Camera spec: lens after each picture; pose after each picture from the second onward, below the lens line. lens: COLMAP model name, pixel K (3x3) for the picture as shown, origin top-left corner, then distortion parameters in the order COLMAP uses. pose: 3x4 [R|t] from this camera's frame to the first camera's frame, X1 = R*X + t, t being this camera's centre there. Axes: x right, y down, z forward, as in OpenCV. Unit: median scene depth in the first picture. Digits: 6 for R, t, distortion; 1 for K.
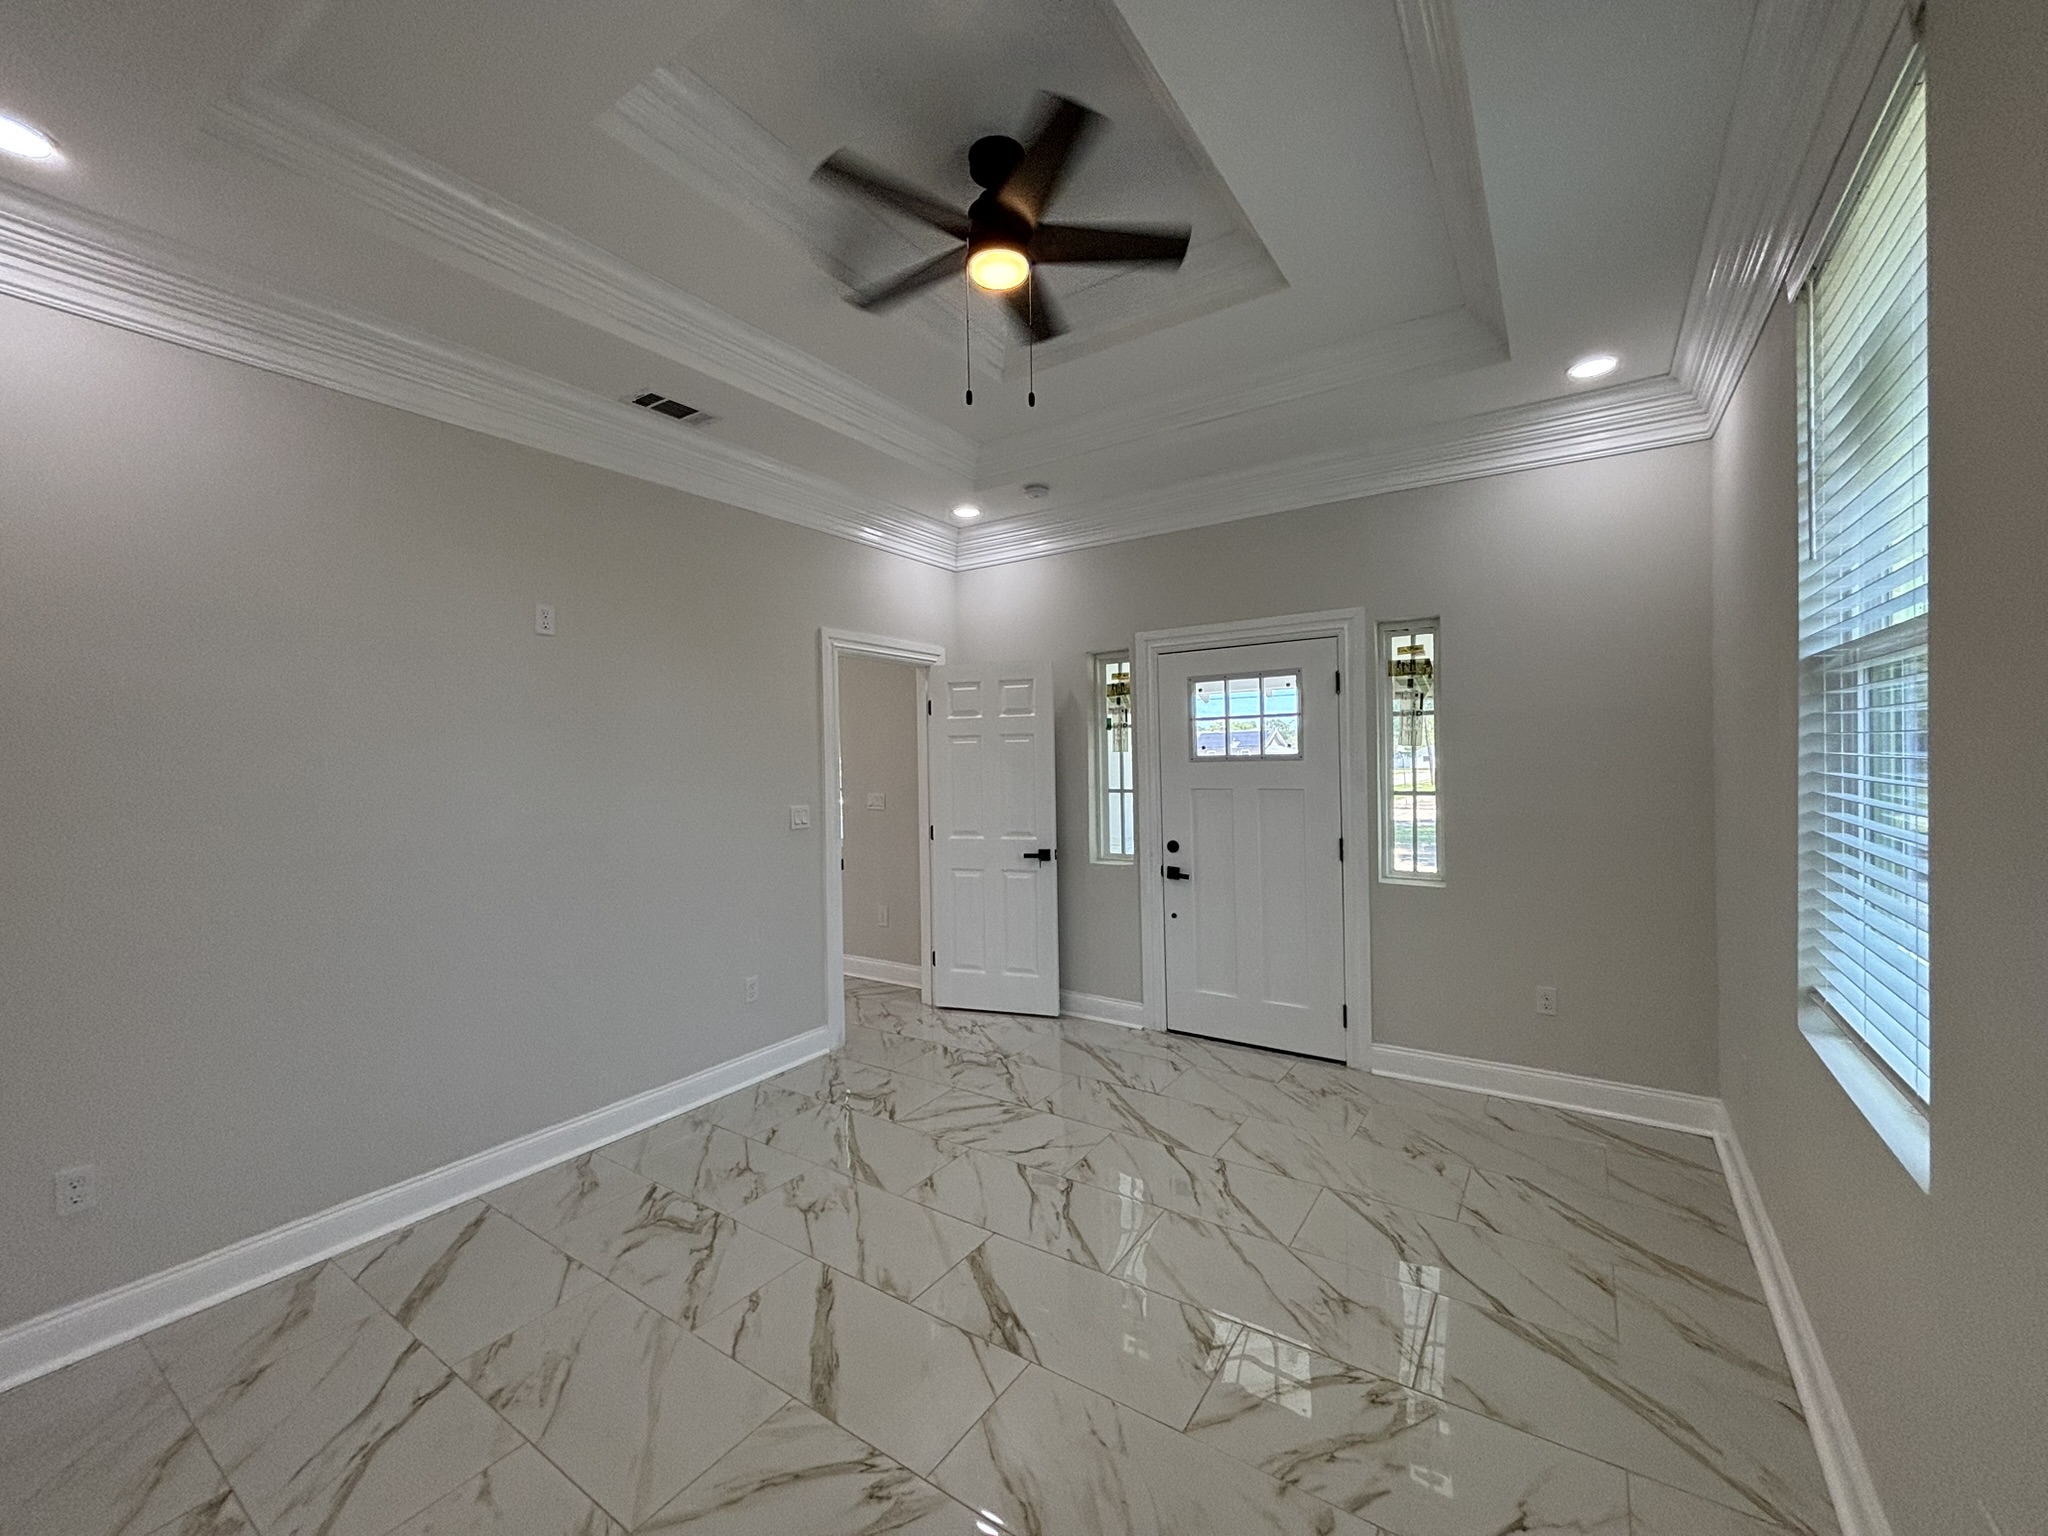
lens RADIAL K [[751.6, 0, 1024.0], [0, 751.6, 768.0], [0, 0, 1]] dist [0.001348, 0.000094]
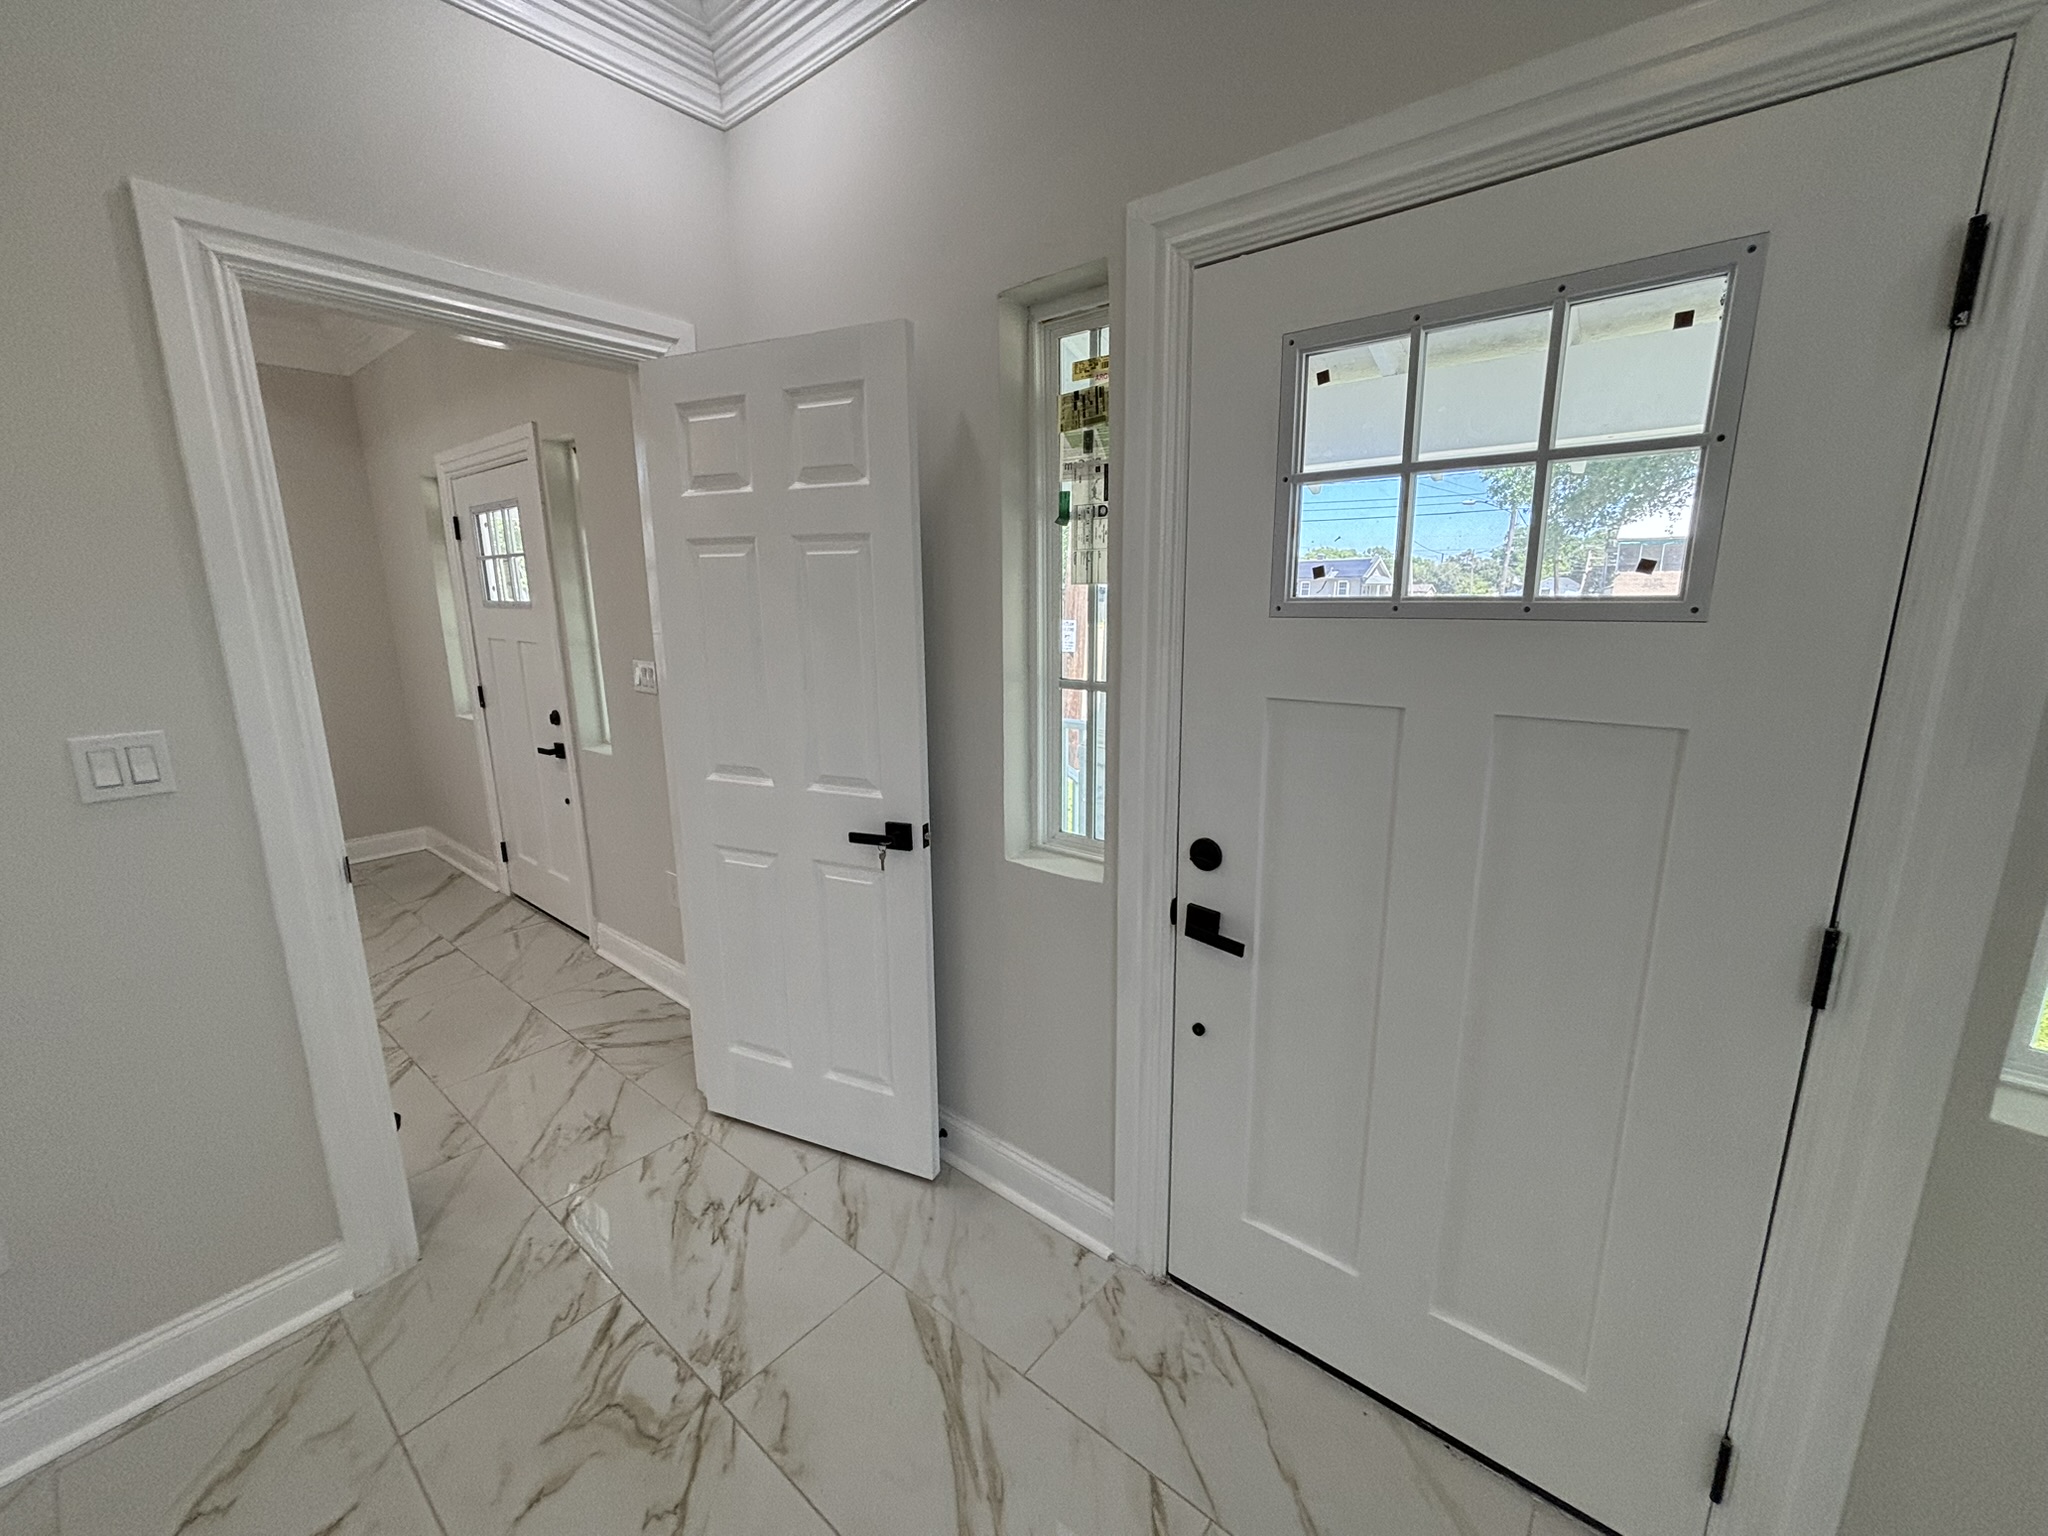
lens RADIAL K [[799.2, 0, 1024.0], [0, 799.2, 768.0], [0, 0, 1]] dist [-0.002199, -0.000255]
pose [[0.995853, 0.028673, -0.086341, 0.139693], [-0.010145, 0.978118, 0.207804, -0.014204], [0.090410, -0.206067, 0.974352, 0.612043]]
